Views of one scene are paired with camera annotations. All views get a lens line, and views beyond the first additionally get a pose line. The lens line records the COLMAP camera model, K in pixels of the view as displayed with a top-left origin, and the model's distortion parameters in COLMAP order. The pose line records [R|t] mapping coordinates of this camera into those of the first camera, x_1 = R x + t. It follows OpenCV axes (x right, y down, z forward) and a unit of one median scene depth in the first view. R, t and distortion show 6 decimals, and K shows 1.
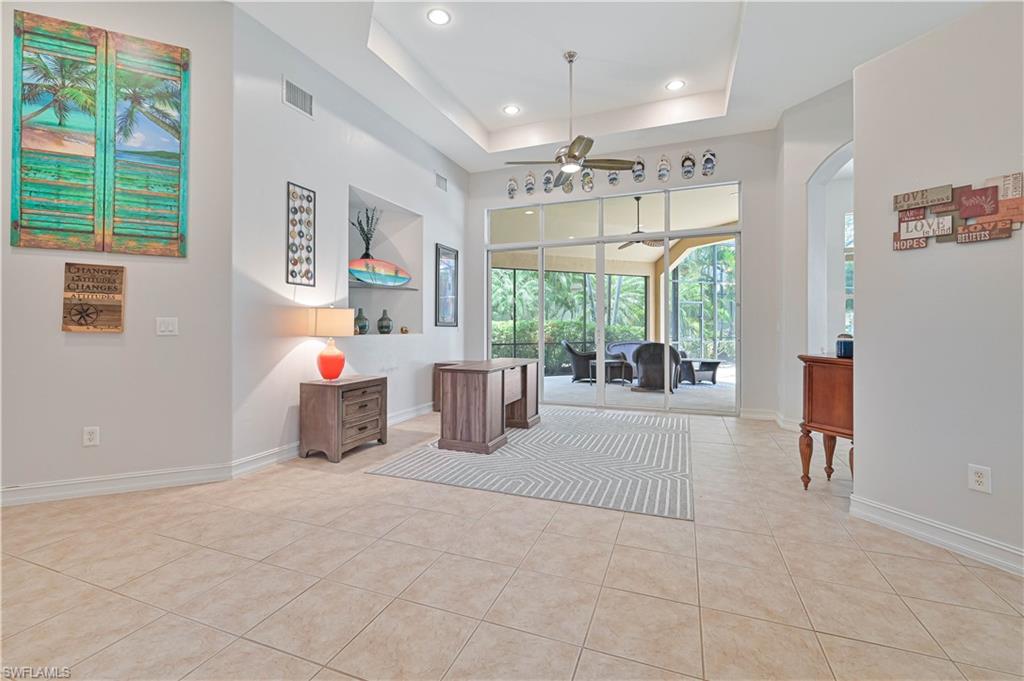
lens RADIAL K [[436.2, 0, 518.8], [0, 436.2, 328.3], [0, 0, 1]] dist [0.000348, 0.000049]
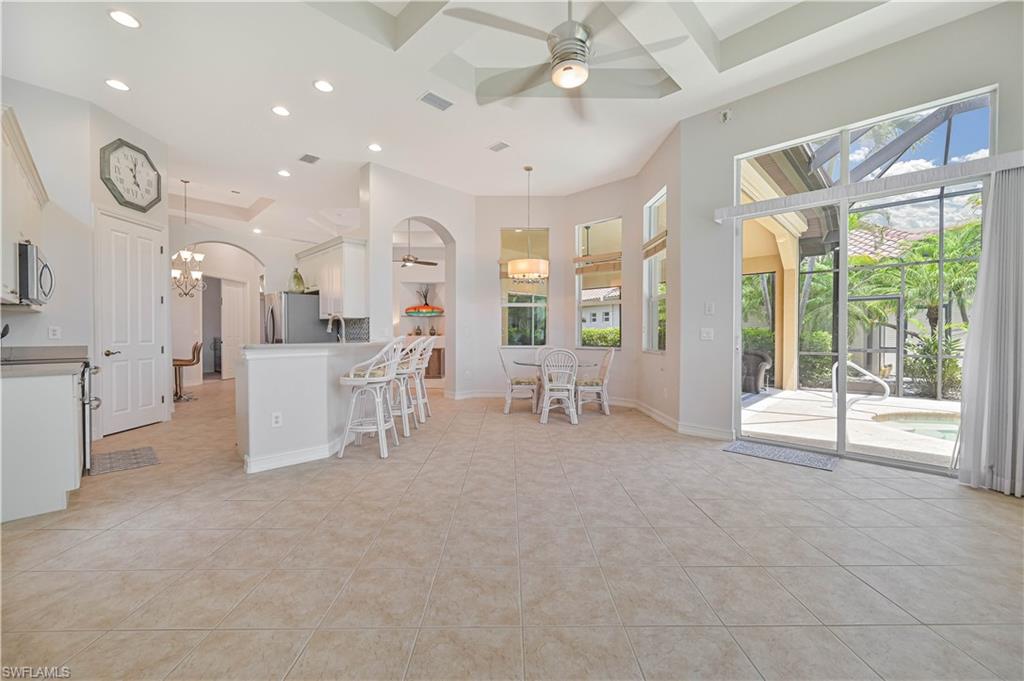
lens RADIAL K [[403.3, 0, 514.8], [0, 403.3, 334.5], [0, 0, 1]] dist [0.000471, 0.000091]
pose [[0.365133, 0.001769, -0.930954, 2.566785], [-0.000261, 0.999998, 0.001798, 0.001841], [0.930955, -0.000413, 0.365133, 0.832320]]
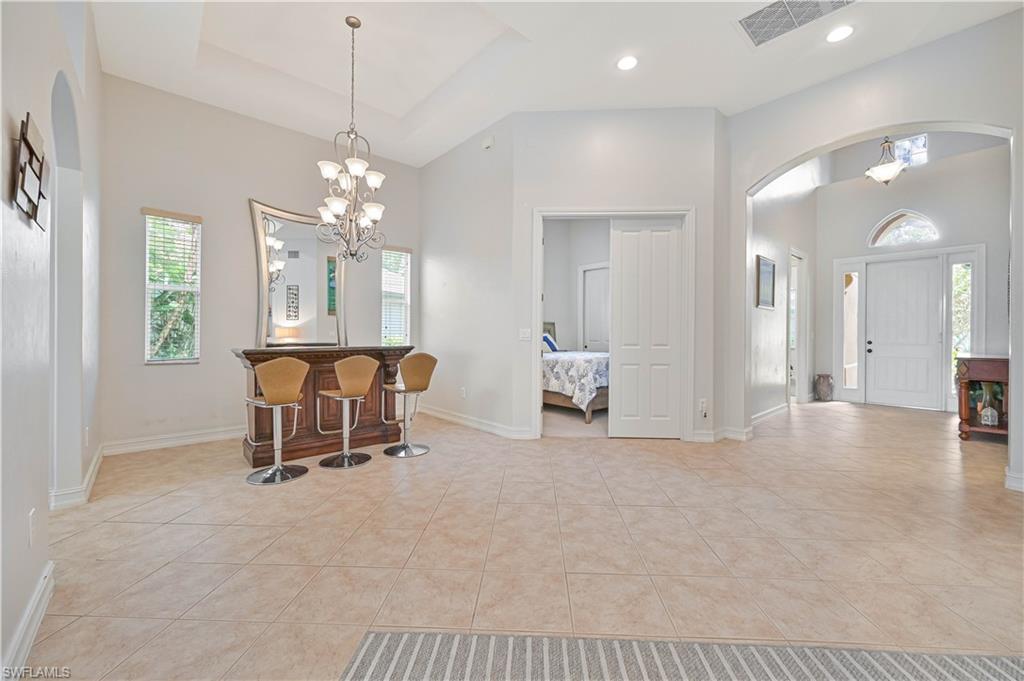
lens RADIAL K [[403.3, 0, 514.8], [0, 403.3, 334.5], [0, 0, 1]] dist [0.000471, 0.000091]
pose [[-0.952639, -0.003041, -0.304087, 0.243531], [-0.003948, 0.999989, 0.002369, -0.004601], [0.304077, 0.003457, -0.952641, 1.066429]]
